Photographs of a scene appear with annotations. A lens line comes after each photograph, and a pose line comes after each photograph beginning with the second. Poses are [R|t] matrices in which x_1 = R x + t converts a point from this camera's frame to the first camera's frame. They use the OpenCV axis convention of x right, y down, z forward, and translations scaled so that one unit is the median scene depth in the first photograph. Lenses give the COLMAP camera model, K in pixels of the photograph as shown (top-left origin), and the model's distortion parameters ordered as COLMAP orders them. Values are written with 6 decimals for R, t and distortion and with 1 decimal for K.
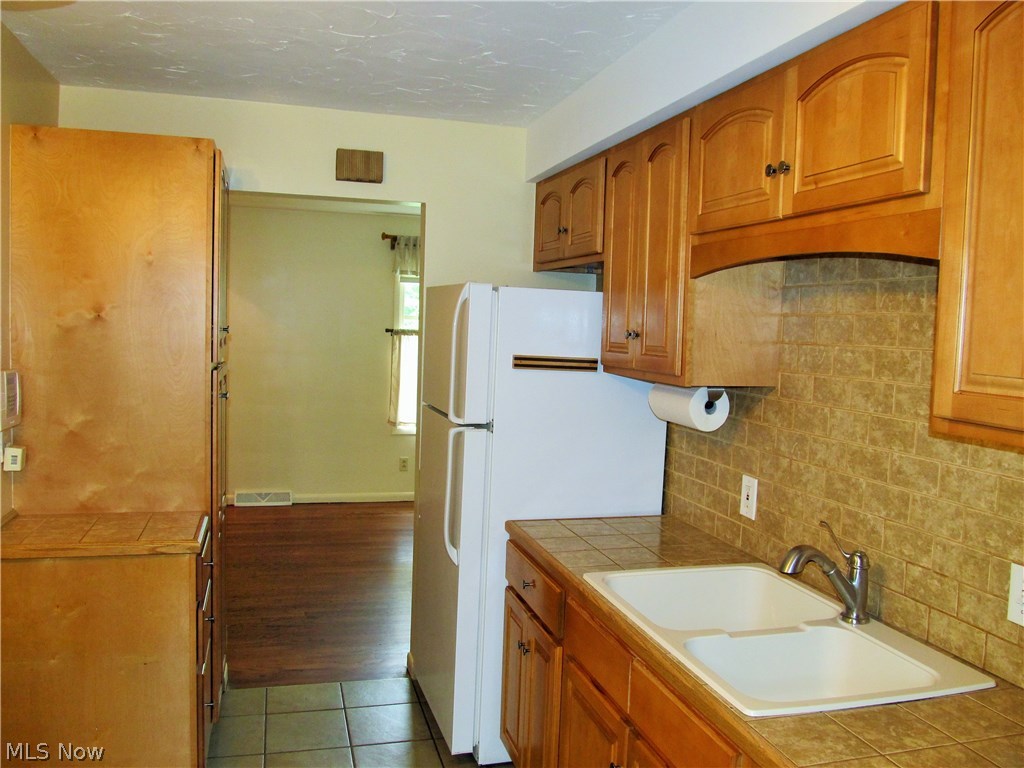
lens RADIAL K [[843.5, 0, 507.3], [0, 843.5, 388.3], [0, 0, 1]] dist [-0.059985, 0.012809]
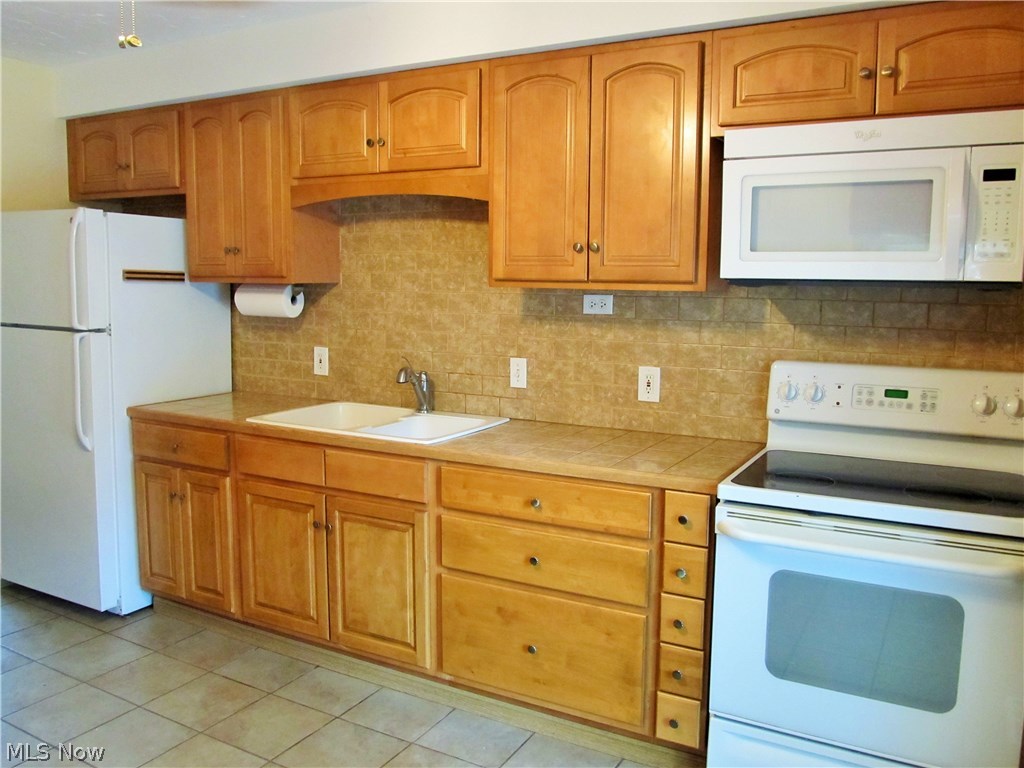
lens RADIAL K [[843.5, 0, 507.3], [0, 843.5, 388.3], [0, 0, 1]] dist [-0.059985, 0.012809]
pose [[0.709185, -0.116167, 0.695386, -0.624509], [0.066207, 0.992947, 0.098356, 0.066774], [-0.701907, -0.023713, 0.711874, -0.335525]]
